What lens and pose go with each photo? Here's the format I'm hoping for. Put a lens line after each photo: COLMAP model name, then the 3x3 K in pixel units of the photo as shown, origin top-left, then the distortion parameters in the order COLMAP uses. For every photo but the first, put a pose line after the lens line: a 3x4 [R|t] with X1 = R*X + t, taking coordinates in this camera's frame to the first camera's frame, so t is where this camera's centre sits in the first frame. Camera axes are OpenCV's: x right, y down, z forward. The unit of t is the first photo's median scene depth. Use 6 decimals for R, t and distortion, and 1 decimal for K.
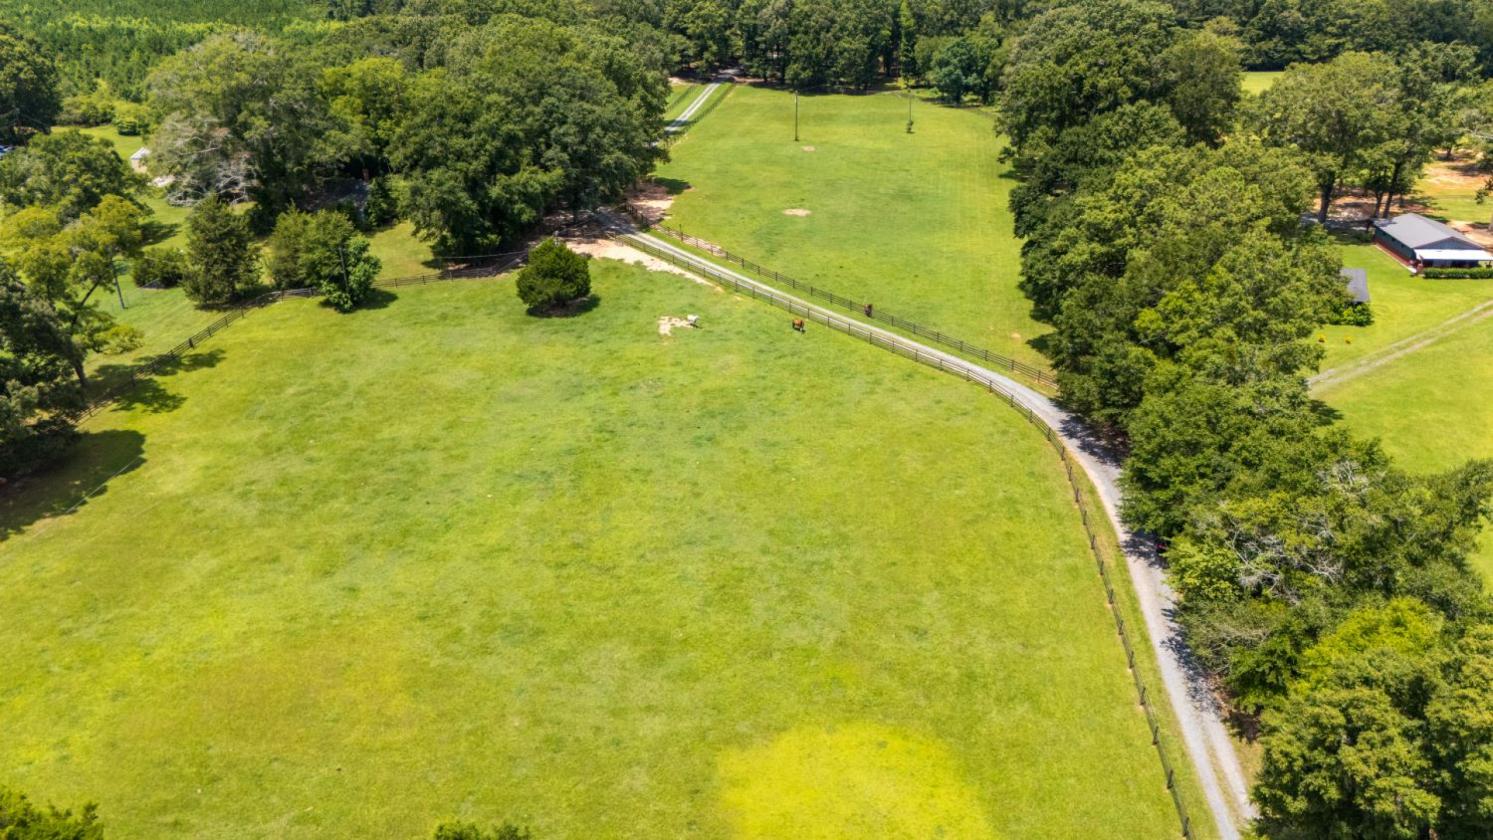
lens RADIAL K [[1120.5, 0, 719.4], [0, 1120.5, 423.4], [0, 0, 1]] dist [0.084314, -0.095926]
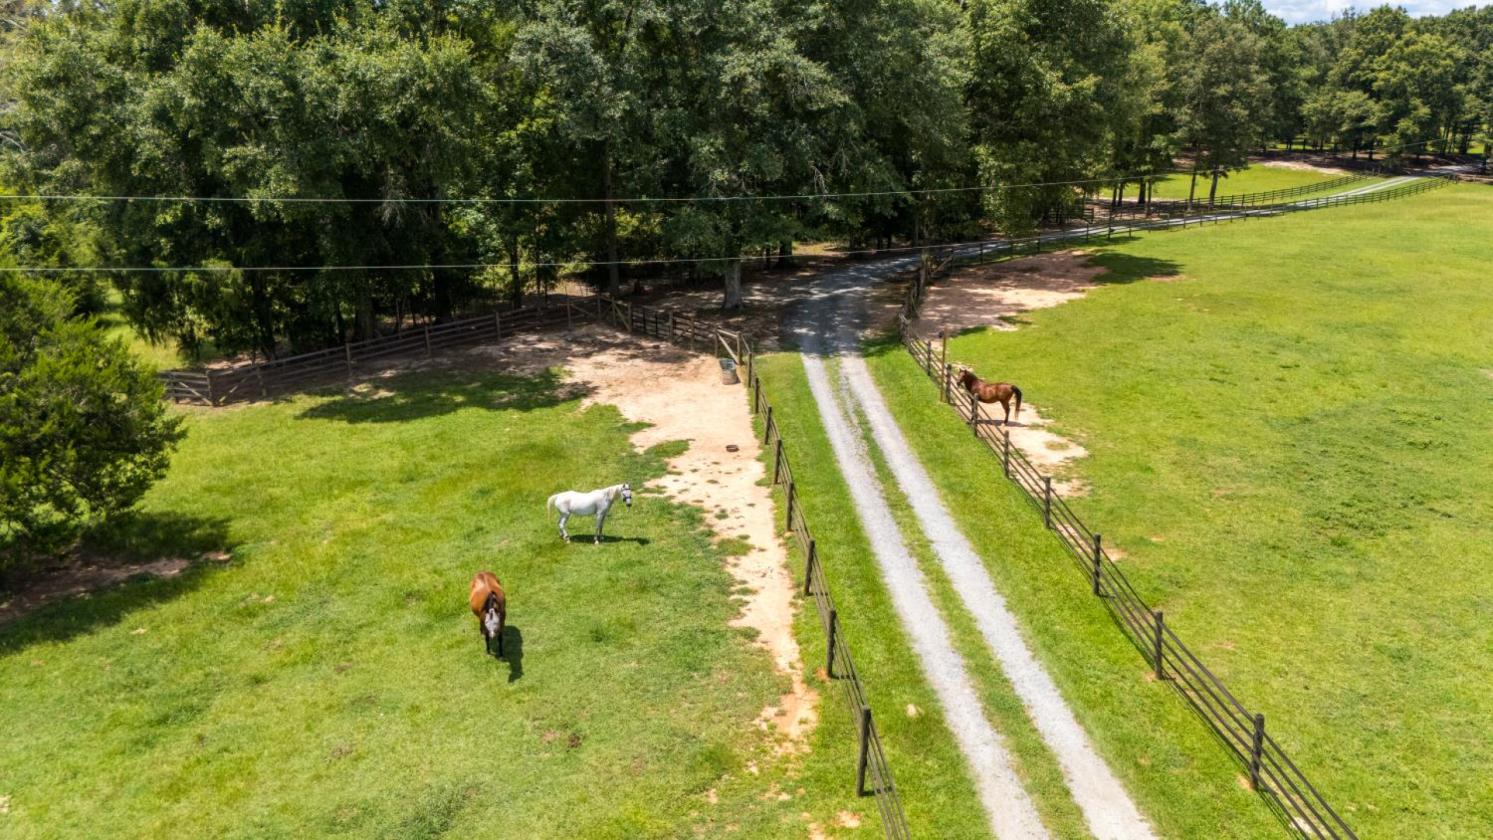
lens RADIAL K [[1111.1, 0, 746.5], [0, 1111.1, 420.0], [0, 0, 1]] dist [0.081740, -0.072429]
pose [[0.838581, 0.169484, -0.517743, 0.031158], [-0.245389, 0.966016, -0.081226, -0.071680], [0.486382, 0.195163, 0.851672, 0.433304]]
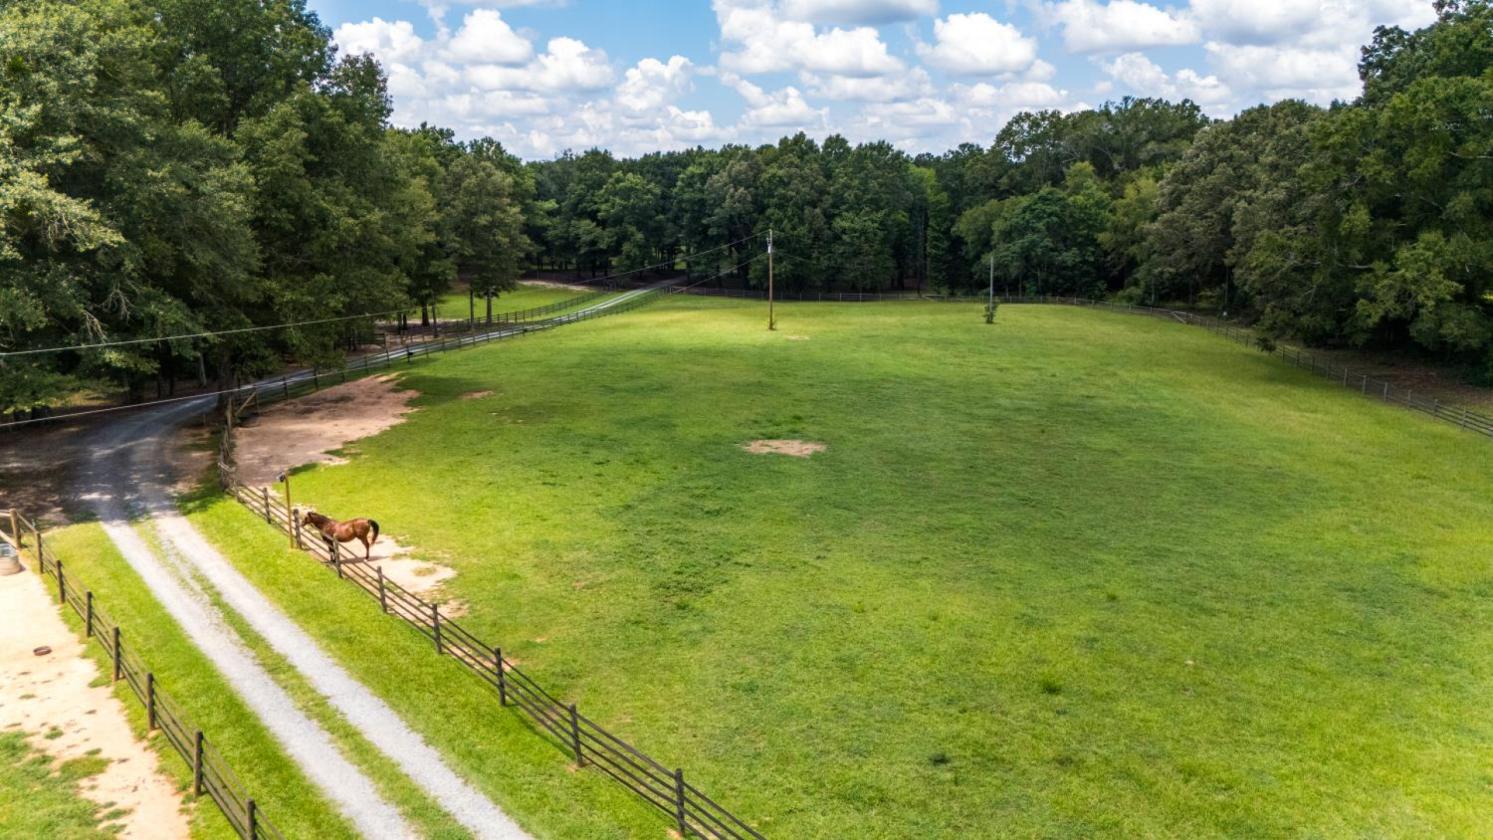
lens RADIAL K [[1111.1, 0, 746.5], [0, 1111.1, 420.0], [0, 0, 1]] dist [0.081740, -0.072429]
pose [[0.998804, -0.001815, 0.048858, 0.026548], [0.014216, 0.966917, -0.254696, -0.071301], [-0.046780, 0.255086, 0.965786, 0.428800]]
